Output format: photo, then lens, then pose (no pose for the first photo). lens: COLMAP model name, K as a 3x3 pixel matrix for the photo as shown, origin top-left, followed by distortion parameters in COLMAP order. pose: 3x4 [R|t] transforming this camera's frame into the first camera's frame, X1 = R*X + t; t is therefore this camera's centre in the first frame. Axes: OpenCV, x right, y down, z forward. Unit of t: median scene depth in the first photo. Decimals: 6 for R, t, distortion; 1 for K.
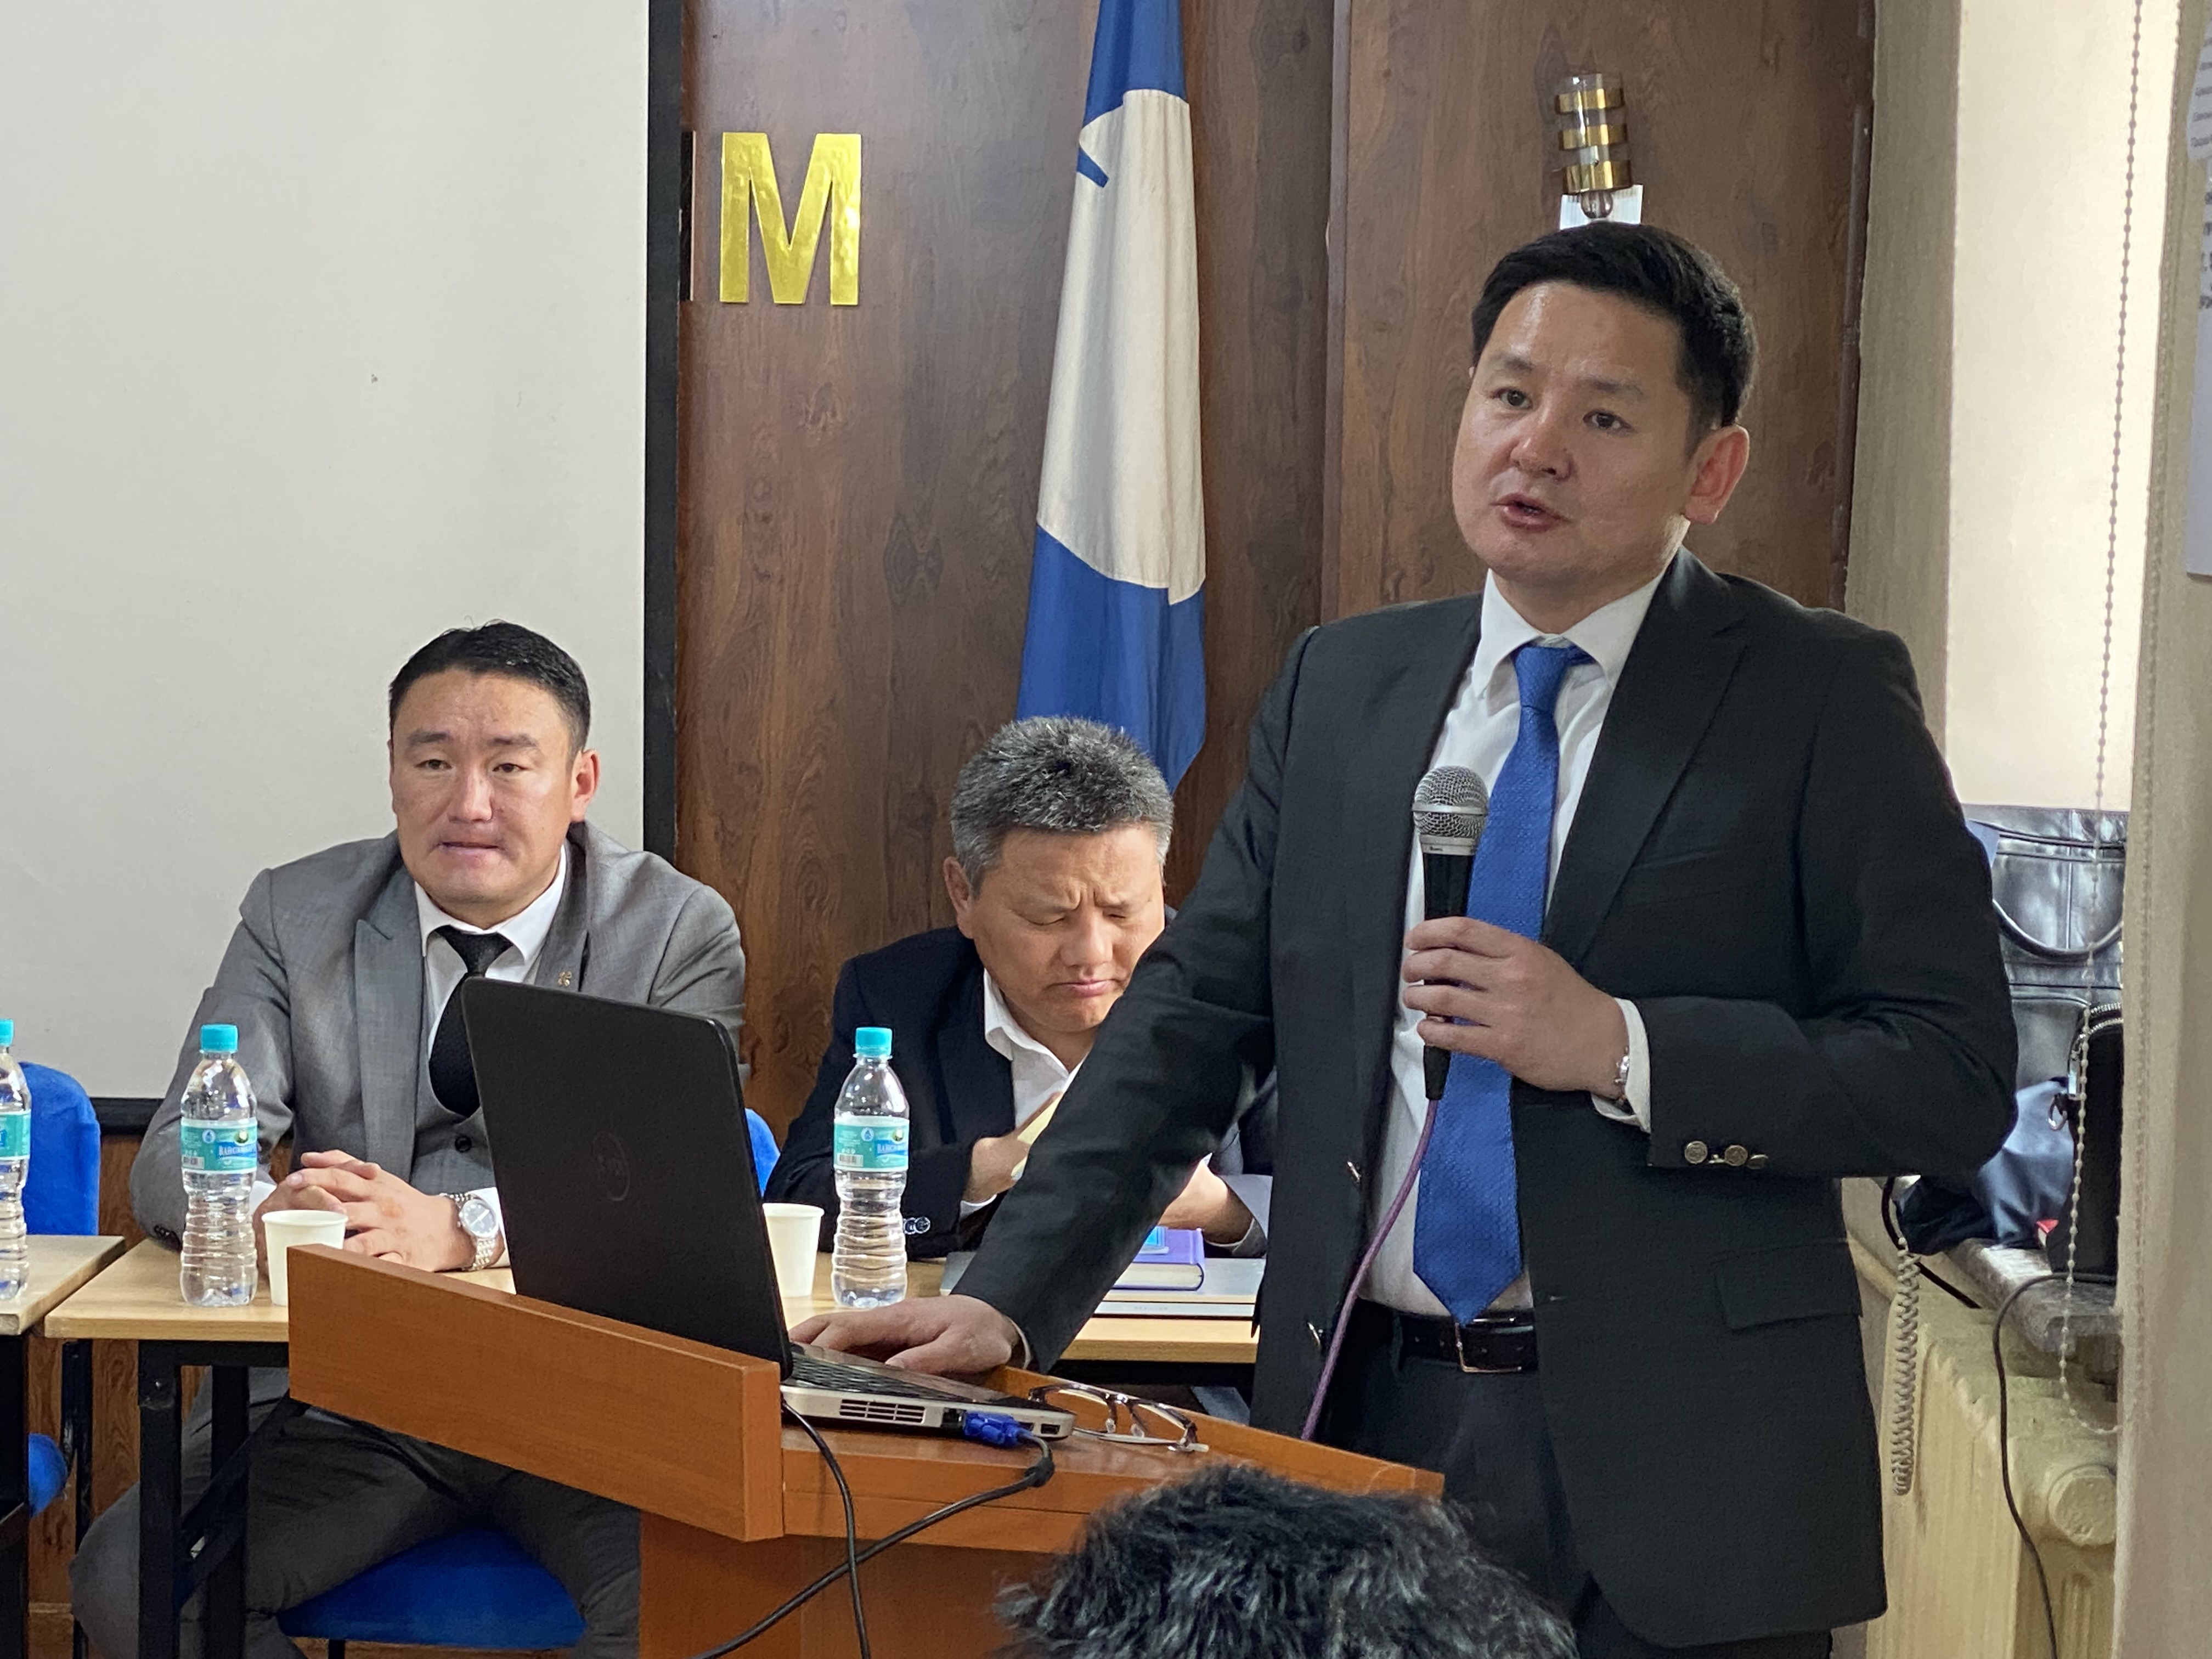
lens RADIAL K [[5712.0, 0, 1046.9], [0, 5712.0, 831.7], [0, 0, 1]] dist [0.087411, 0.329951]
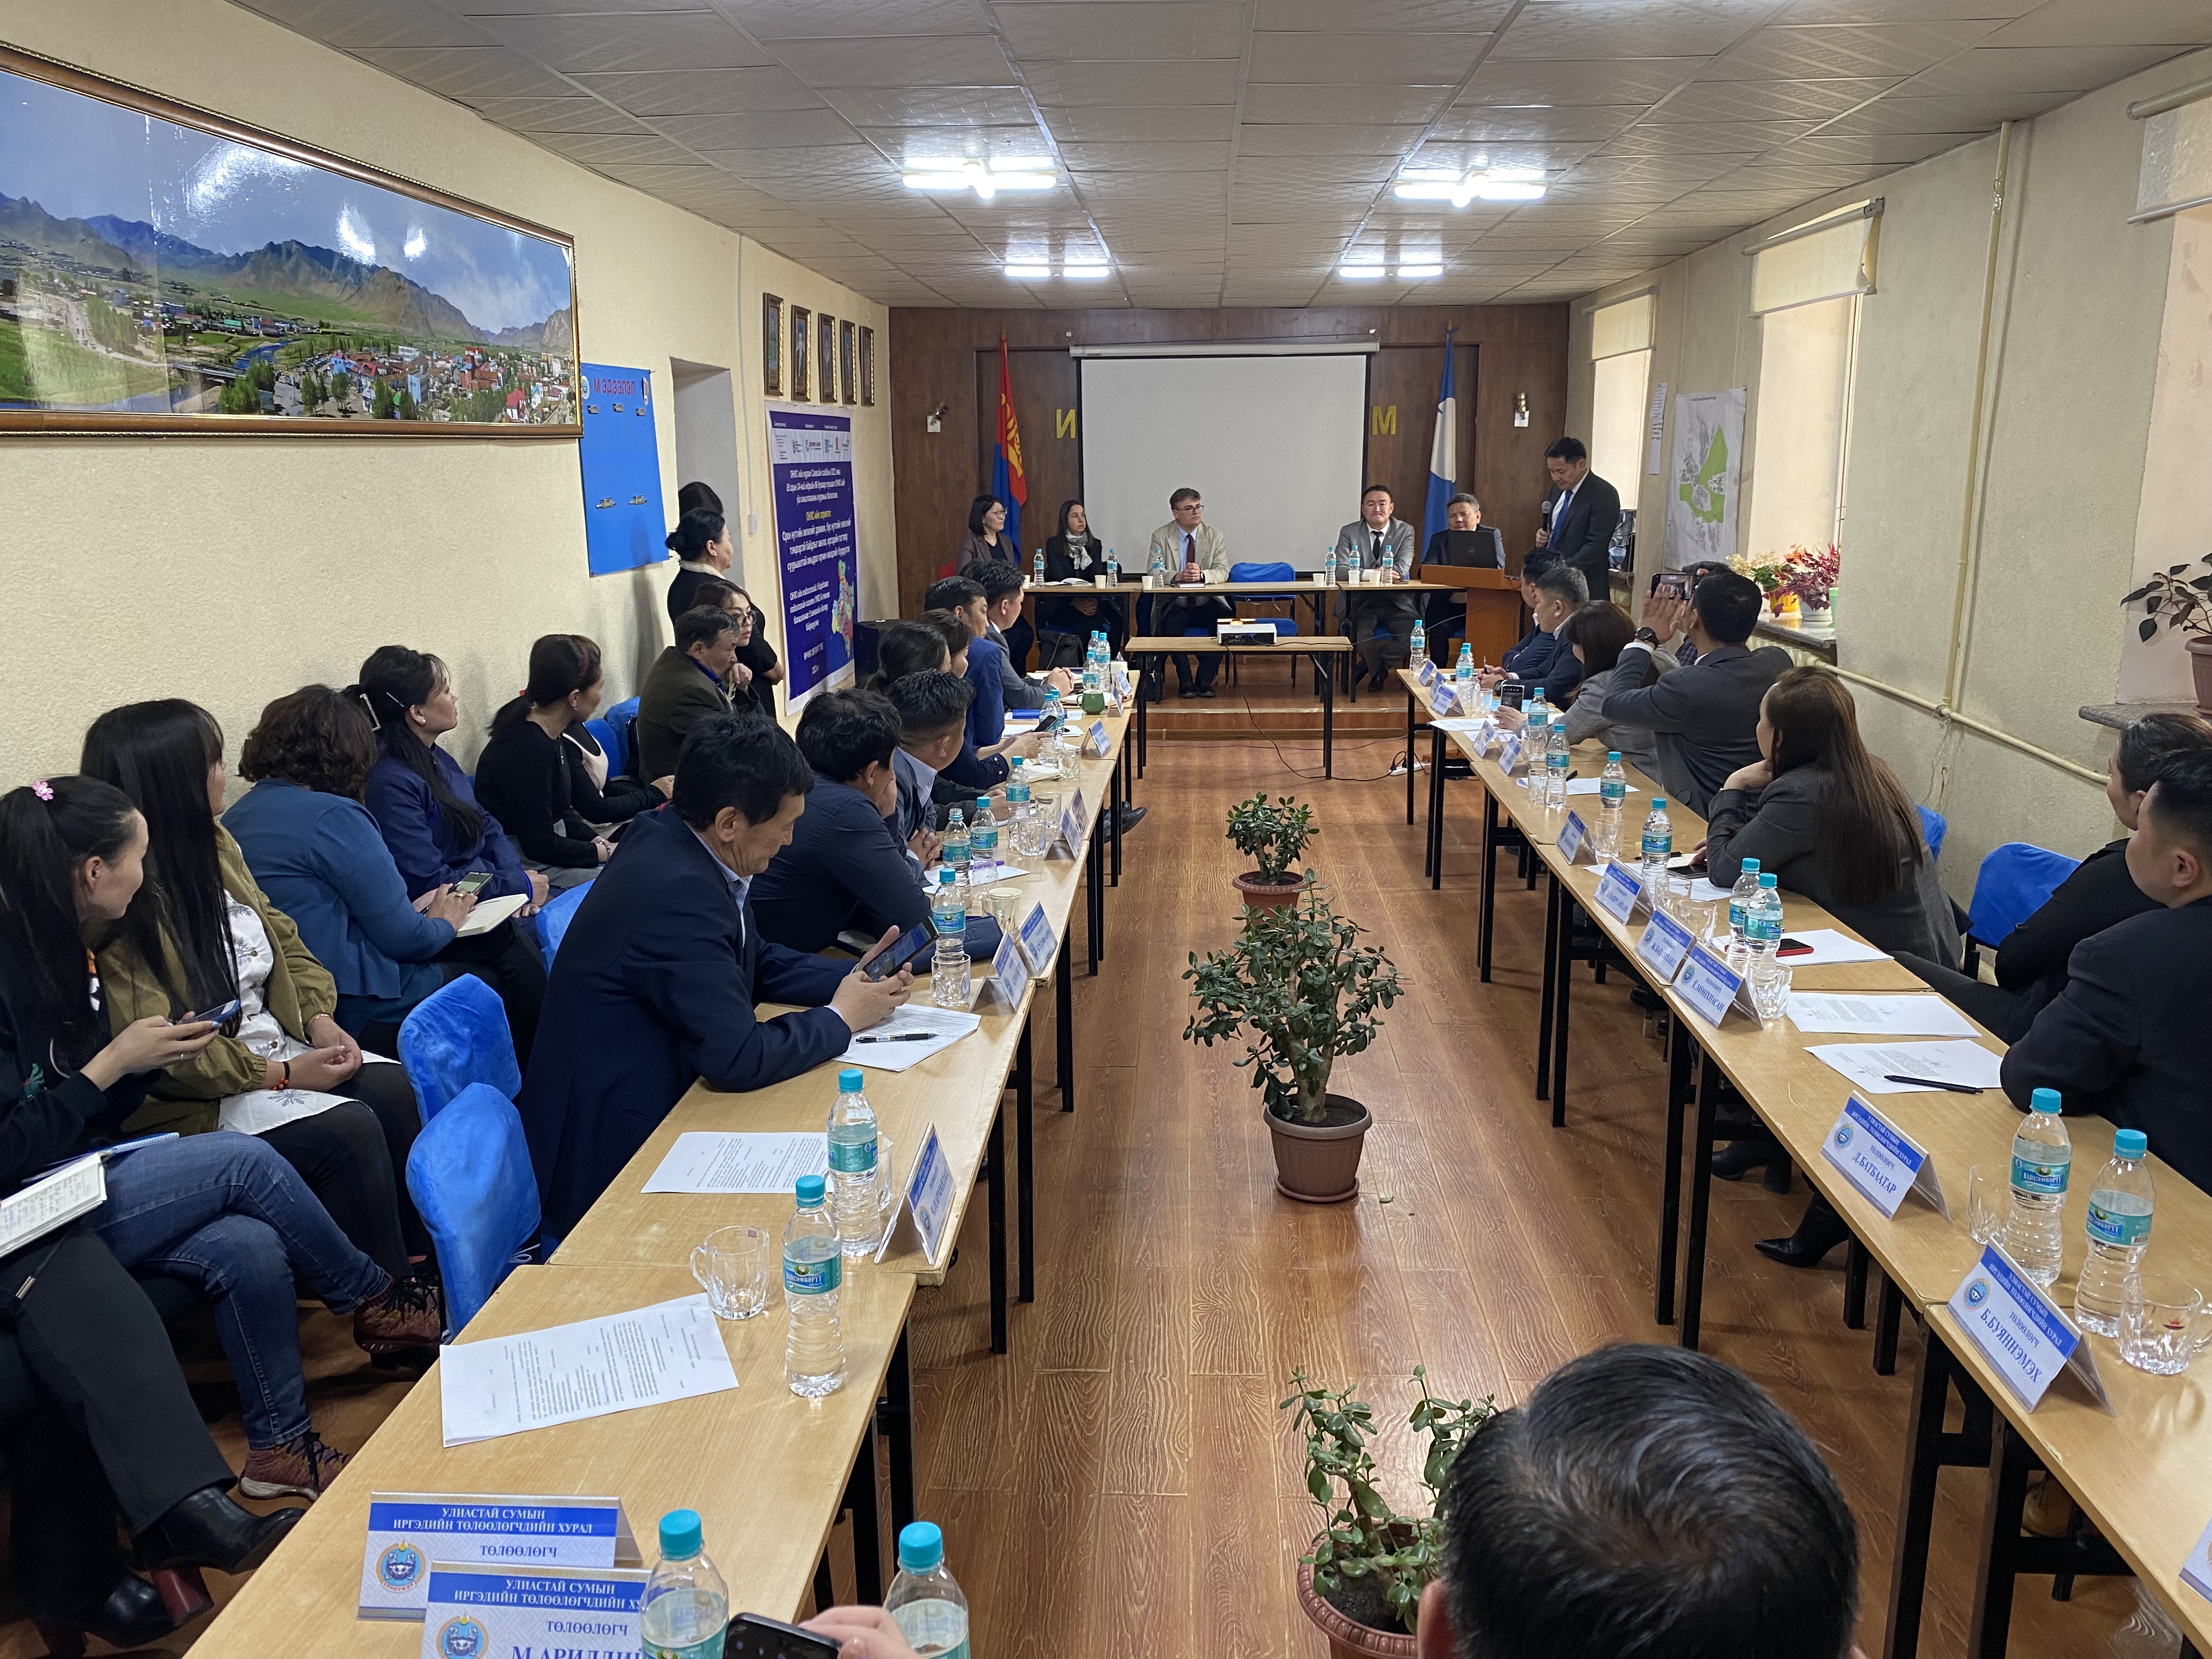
lens RADIAL K [[1728.4, 0, 1106.0], [0, 1728.4, 829.5], [0, 0, 1]] dist [0.074660, -0.081053]
pose [[0.999502, -0.023432, -0.021127, -0.349161], [0.026474, 0.987150, 0.157590, 0.025331], [0.017163, -0.158070, 0.987279, -1.003475]]
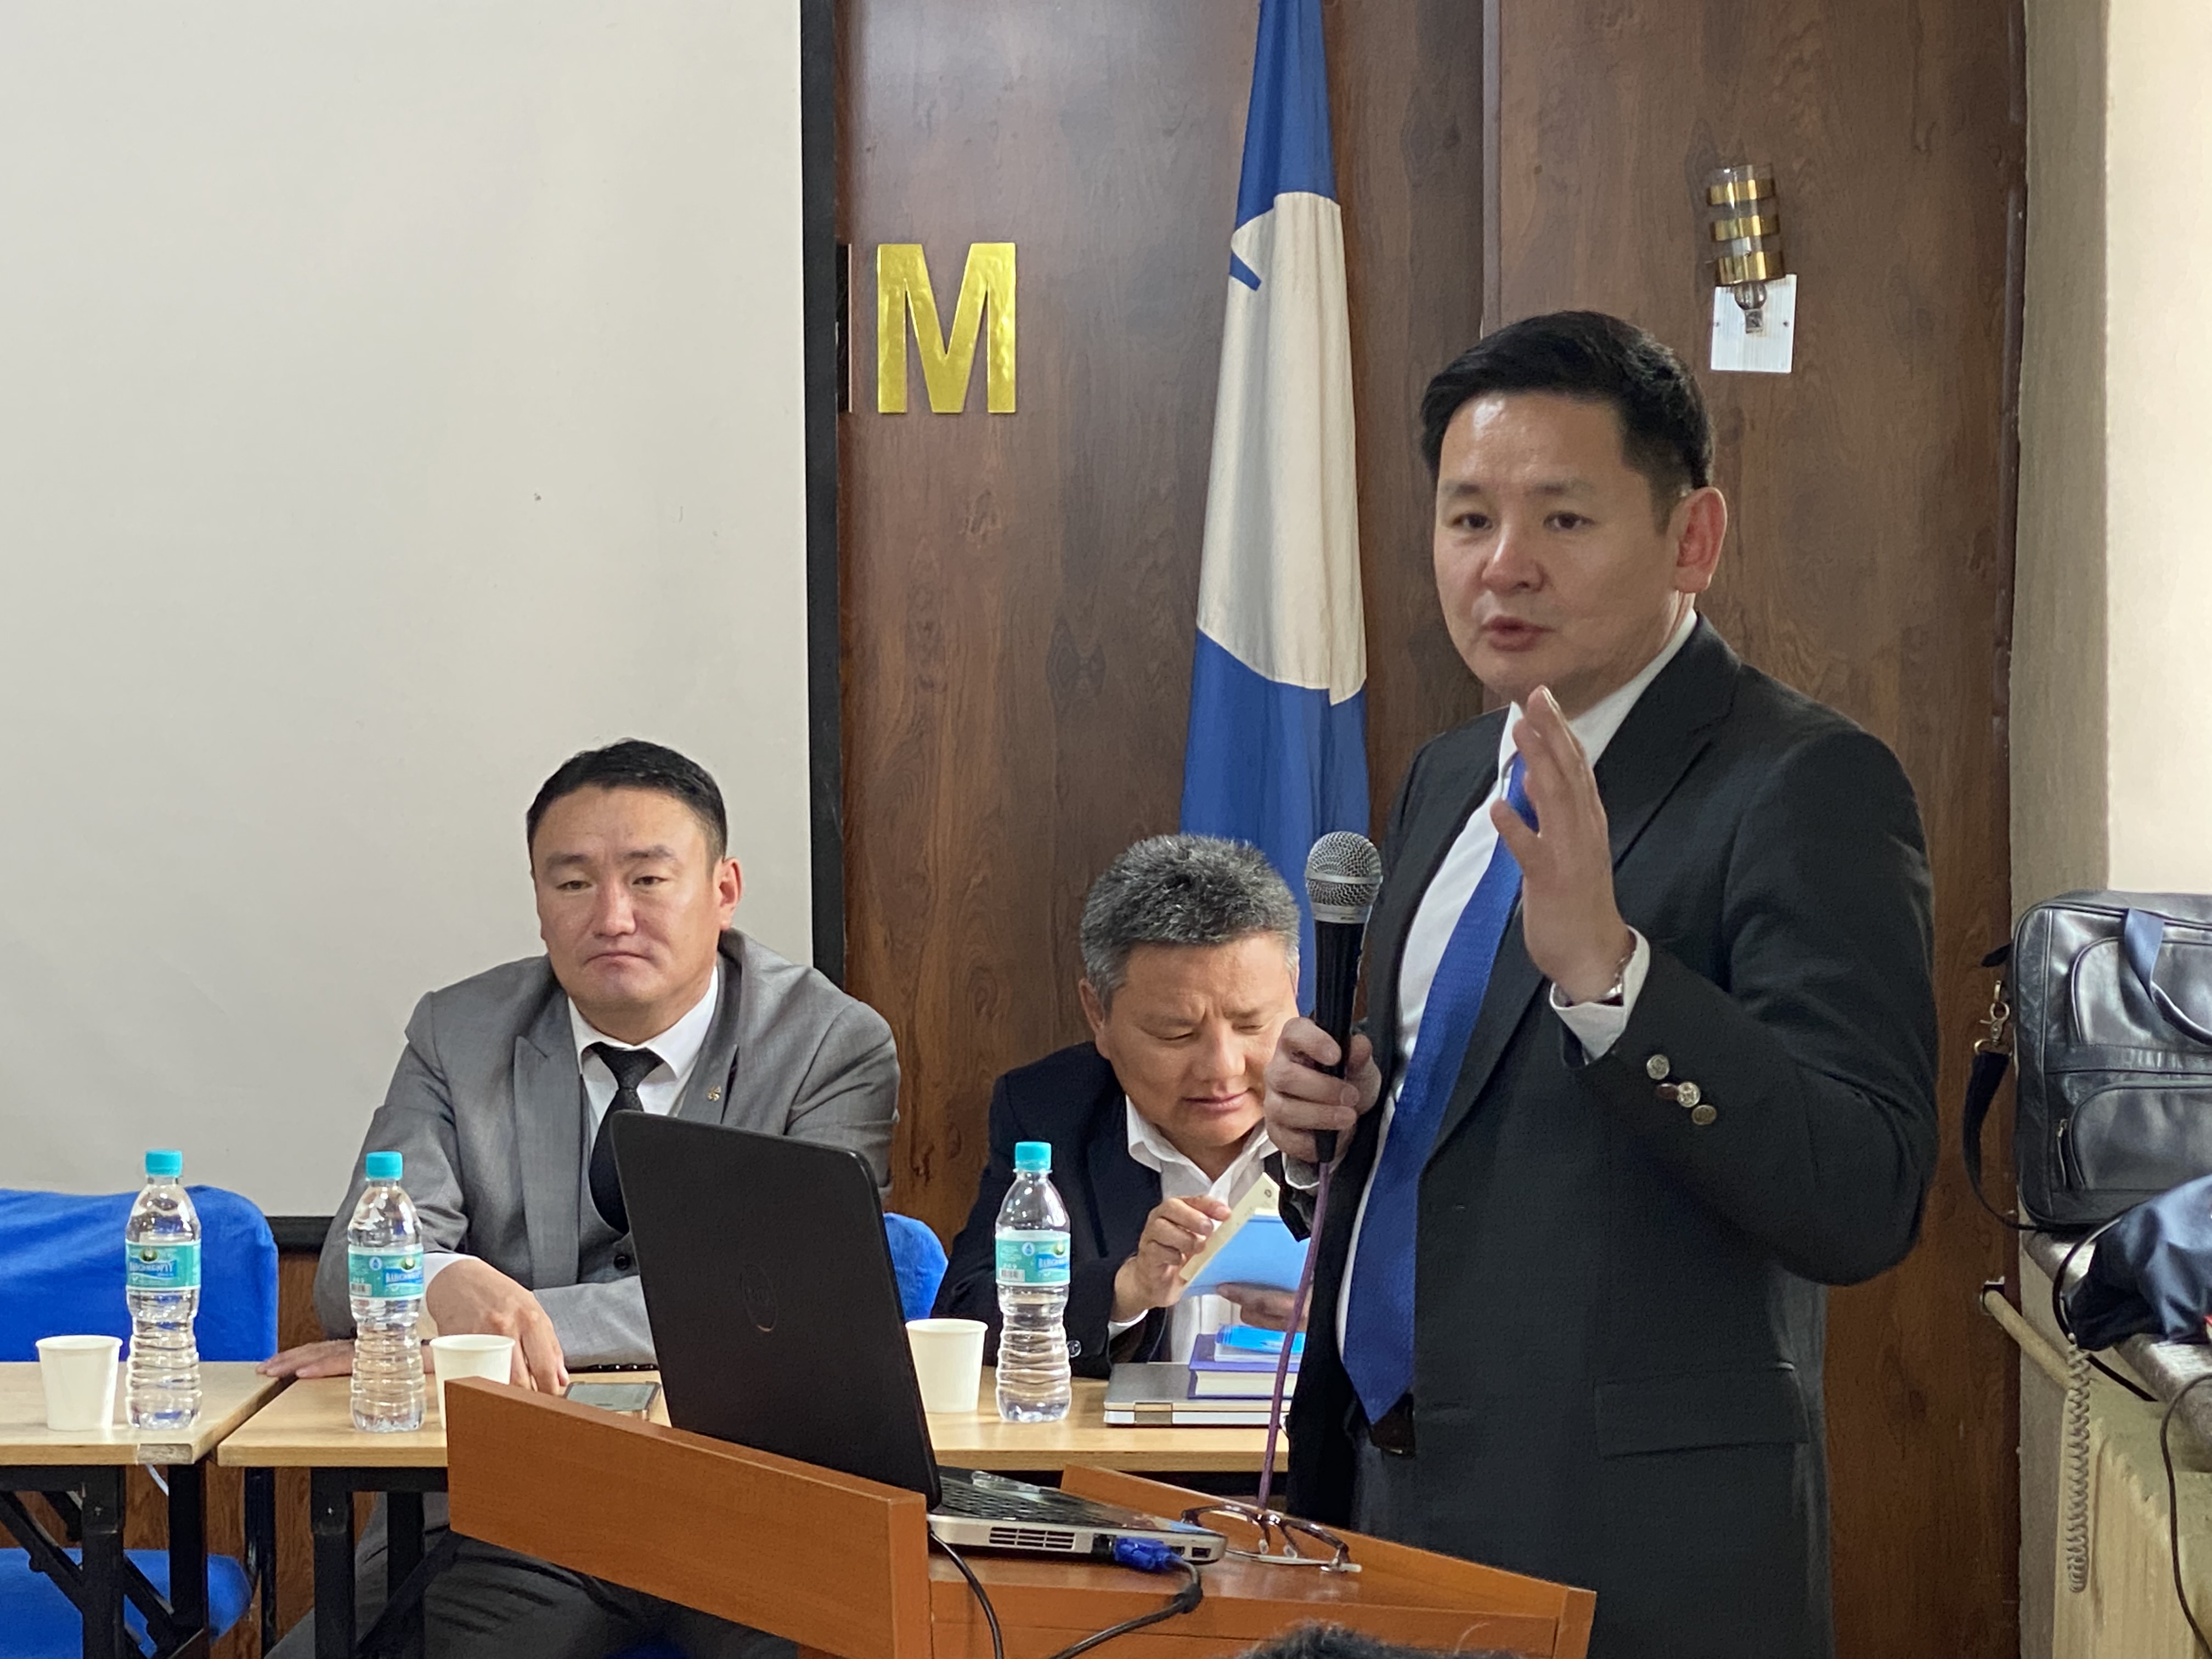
lens RADIAL K [[5712.0, 0, 1046.9], [0, 5712.0, 831.7], [0, 0, 1]] dist [0.087411, 0.329951]
pose [[0.999140, -0.021574, -0.035401, 0.007239], [0.021100, 0.999684, -0.013691, -0.005252], [0.035685, 0.012932, 0.999279, -0.002336]]
